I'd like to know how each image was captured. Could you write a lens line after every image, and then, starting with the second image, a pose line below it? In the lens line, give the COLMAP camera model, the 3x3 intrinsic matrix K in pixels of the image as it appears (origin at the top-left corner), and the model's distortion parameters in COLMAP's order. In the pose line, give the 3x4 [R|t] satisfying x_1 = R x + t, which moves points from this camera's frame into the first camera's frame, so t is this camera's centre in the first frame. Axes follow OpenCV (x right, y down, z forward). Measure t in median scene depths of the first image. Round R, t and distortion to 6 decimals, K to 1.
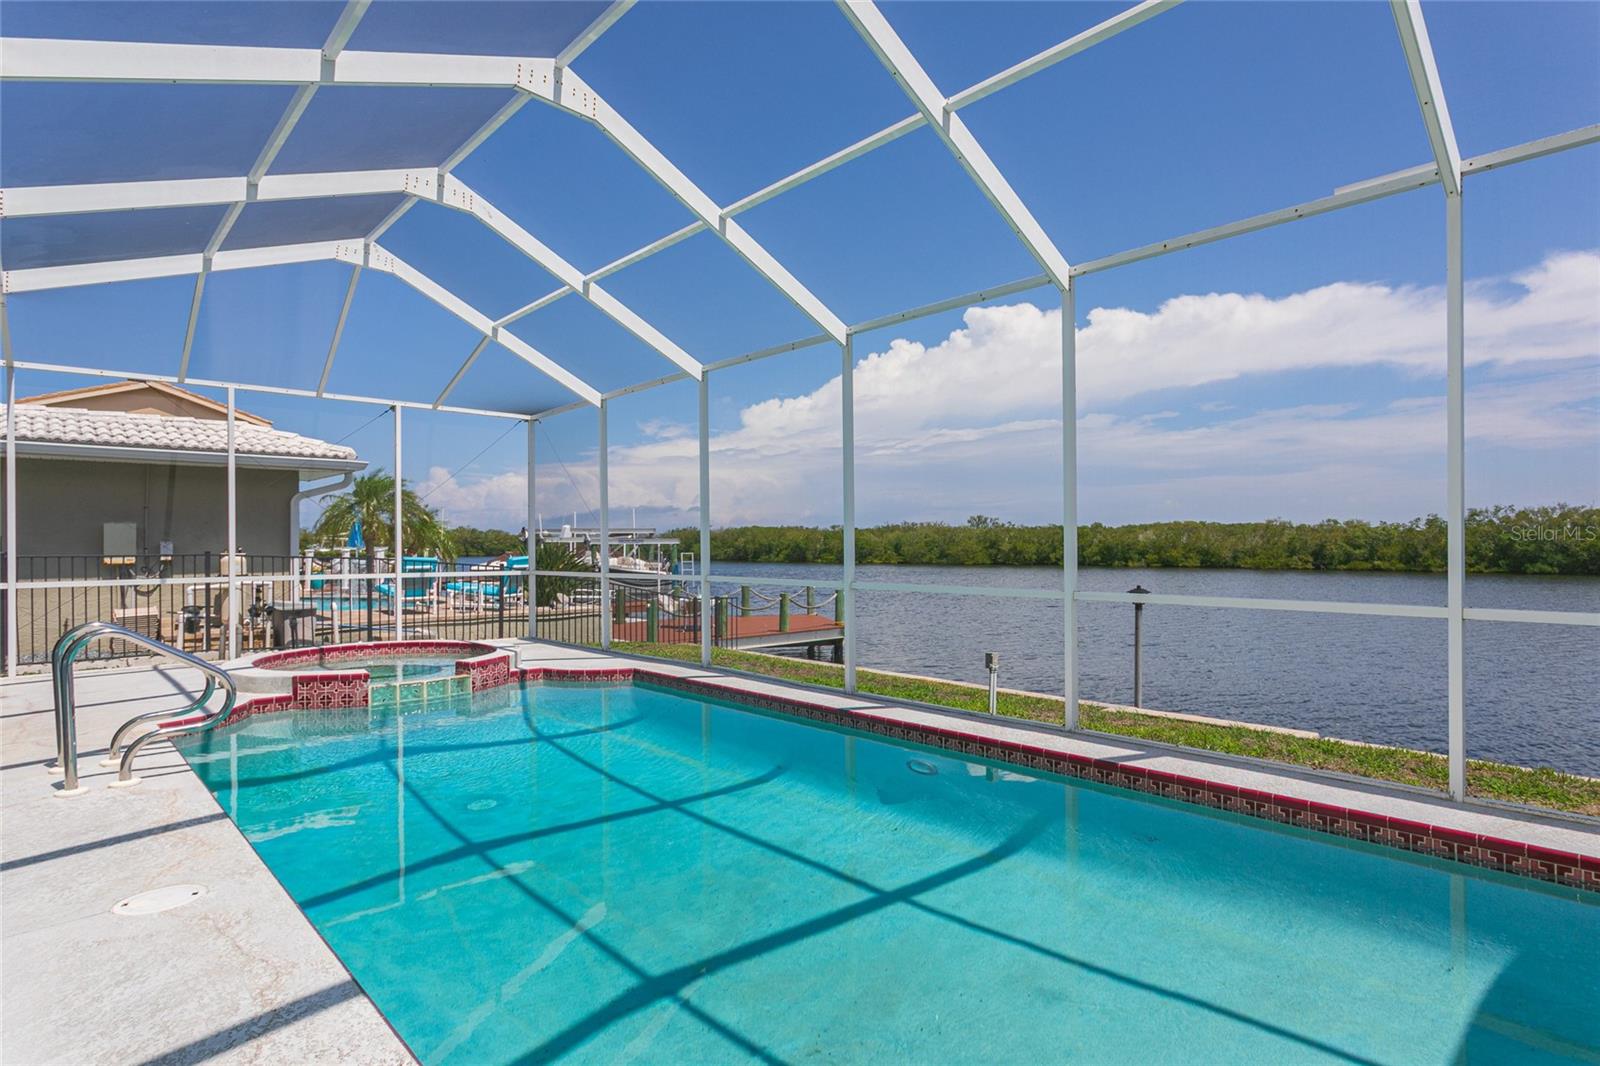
lens RADIAL K [[854.7, 0, 800.0], [0, 854.7, 533.0], [0, 0, 1]] dist [0.000631, 0.002101]
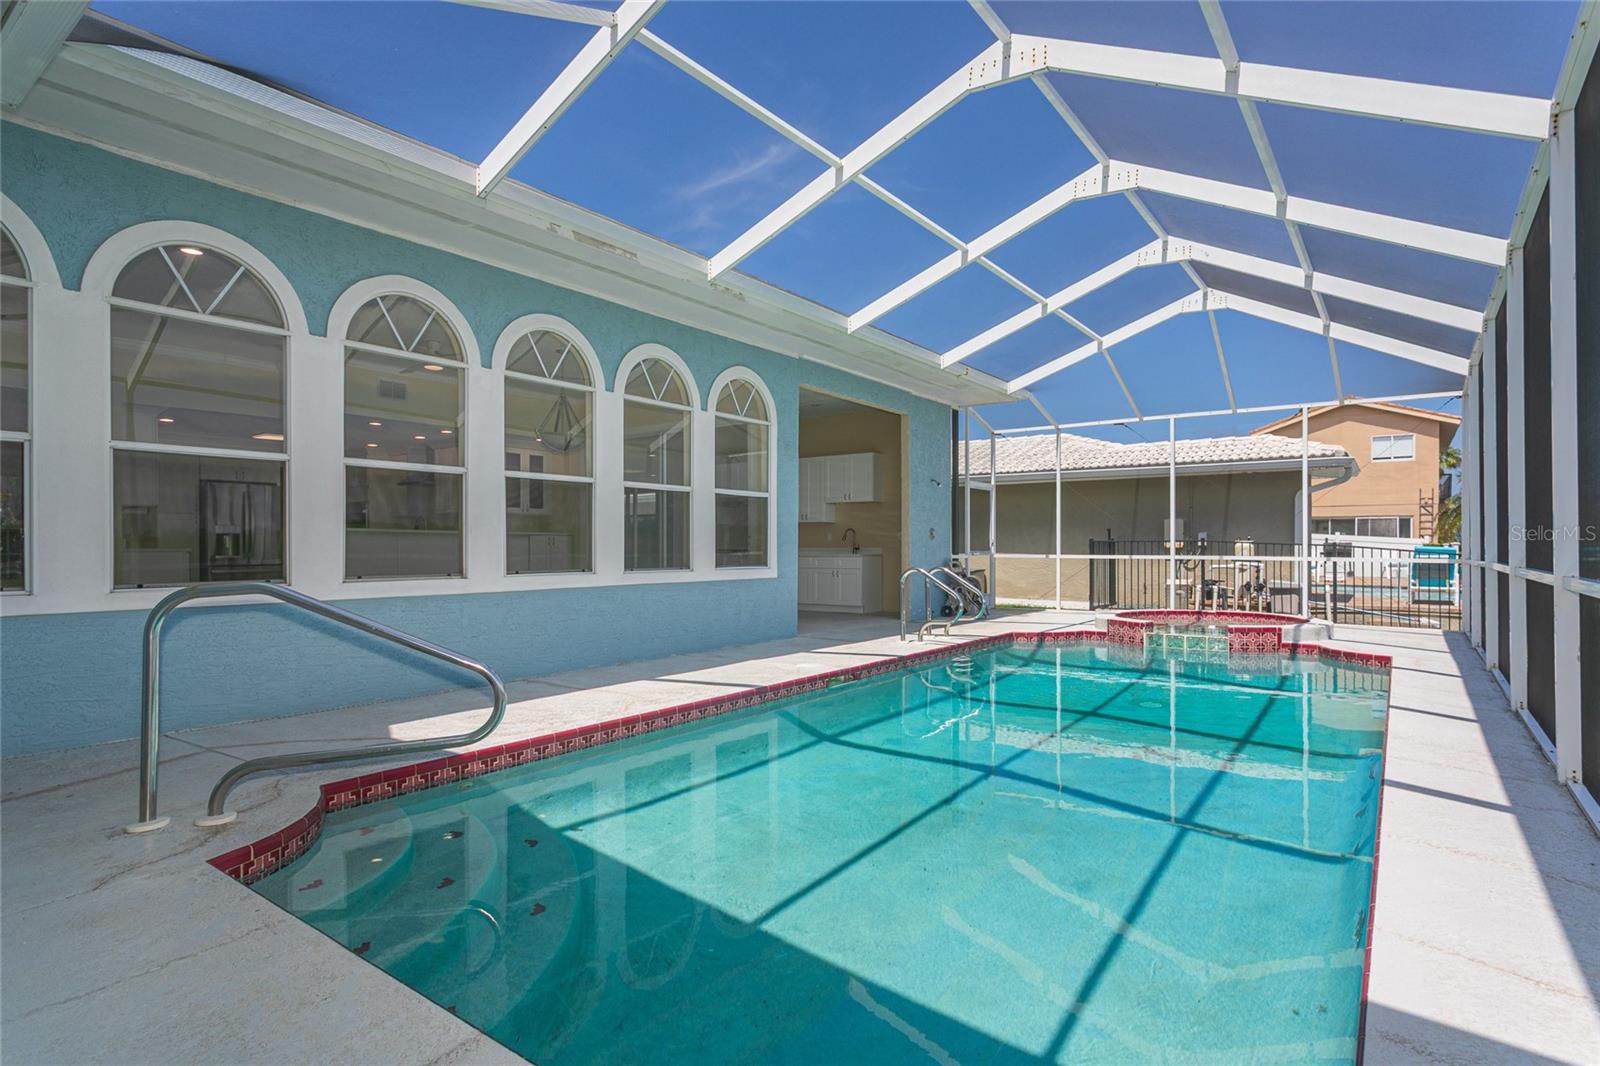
lens RADIAL K [[798.6, 0, 800.0], [0, 798.6, 533.0], [0, 0, 1]] dist [-0.000990, 0.001172]
pose [[0.188213, -0.008853, -0.982088, 0.510260], [0.009332, 0.999930, -0.007225, 0.019933], [0.982084, -0.007805, 0.188283, 0.177275]]
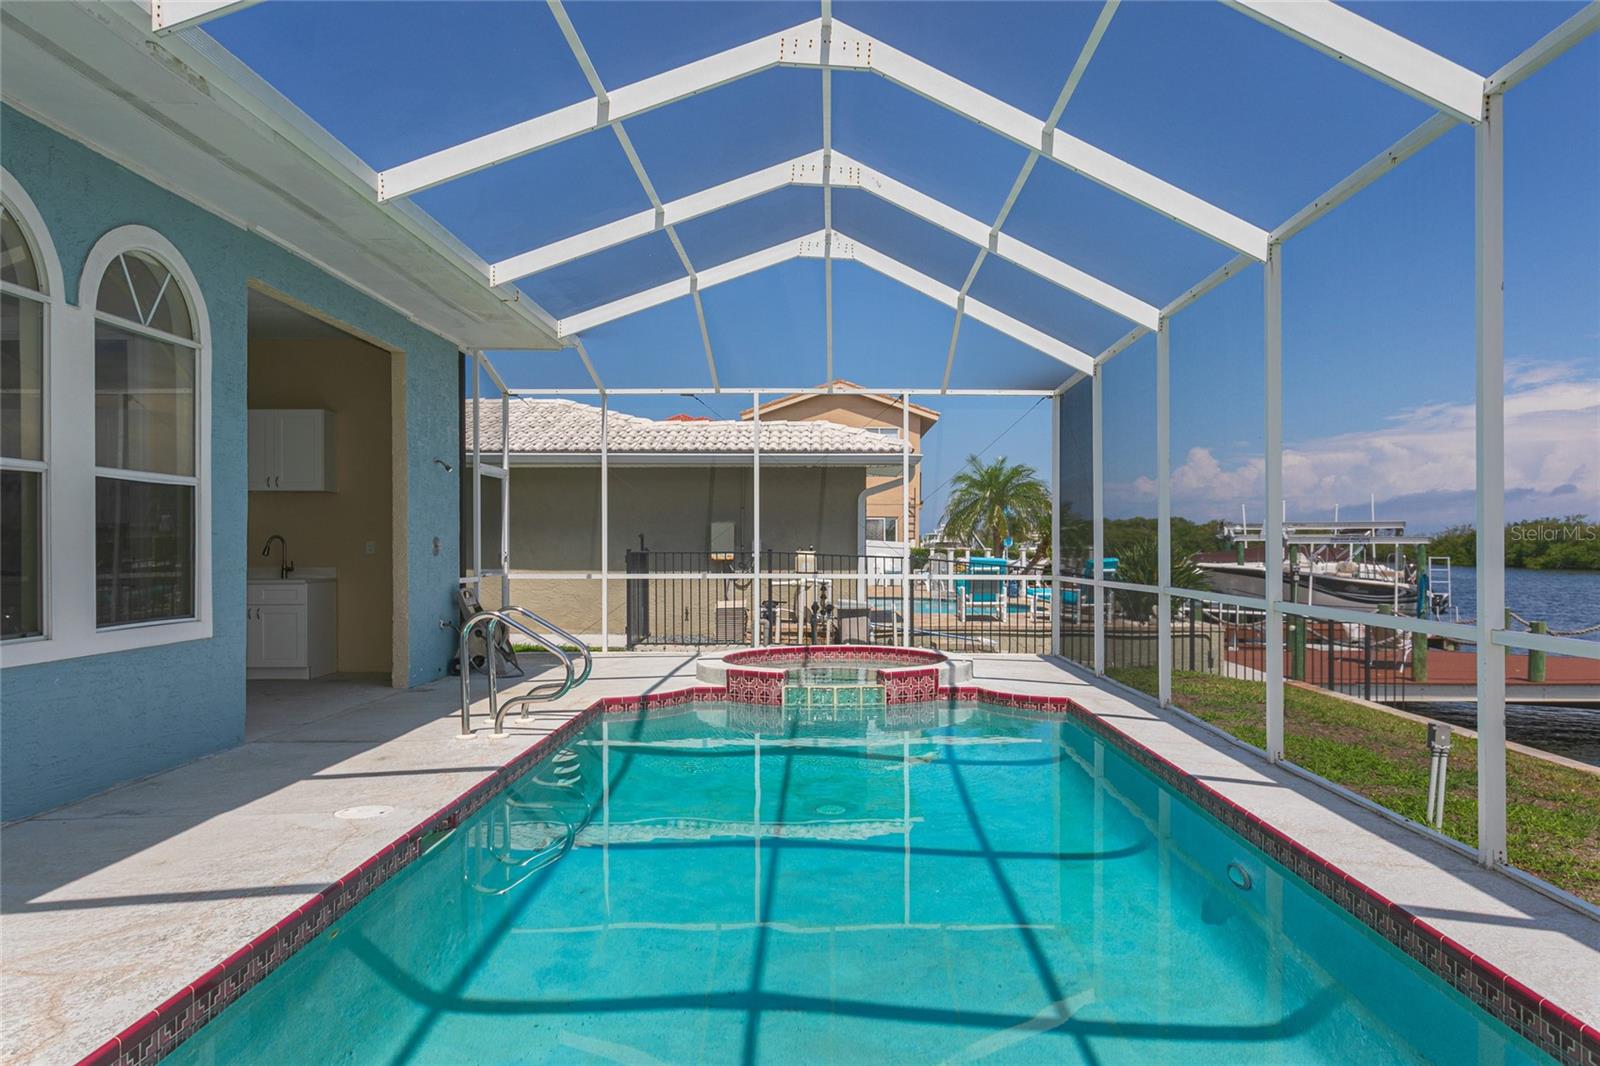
lens RADIAL K [[1074.5, 0, 808.8], [0, 1074.5, 534.6], [0, 0, 1]] dist [-0.006622, 0.001045]
pose [[0.731166, -0.000366, -0.682200, 0.294504], [0.004253, 0.999983, 0.004023, -0.001463], [0.682187, -0.005843, 0.731155, 0.085463]]
